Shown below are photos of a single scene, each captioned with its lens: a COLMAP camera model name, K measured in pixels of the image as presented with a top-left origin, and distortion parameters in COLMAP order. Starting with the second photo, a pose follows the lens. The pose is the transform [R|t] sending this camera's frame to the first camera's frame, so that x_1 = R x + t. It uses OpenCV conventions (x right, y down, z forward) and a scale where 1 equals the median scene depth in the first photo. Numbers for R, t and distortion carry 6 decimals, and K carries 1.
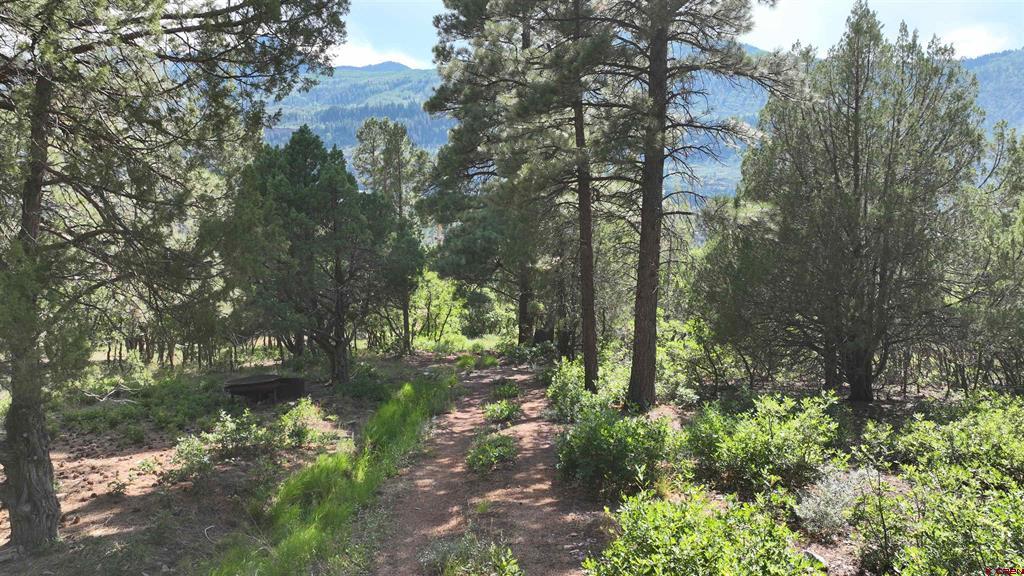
lens RADIAL K [[735.9, 0, 513.3], [0, 735.9, 286.8], [0, 0, 1]] dist [0.000023, 0.011594]
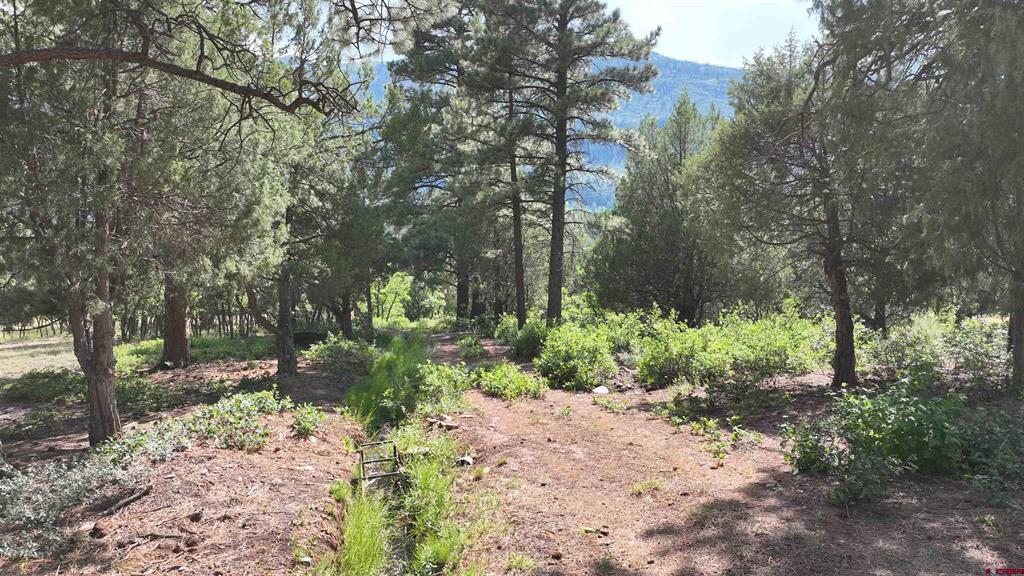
lens RADIAL K [[735.9, 0, 511.1], [0, 735.9, 287.3], [0, 0, 1]] dist [0.000023, 0.011594]
pose [[0.992801, -0.008410, 0.119483, -0.107647], [0.008190, 0.999964, 0.002329, 0.037974], [-0.119498, -0.001334, 0.992834, -0.585914]]
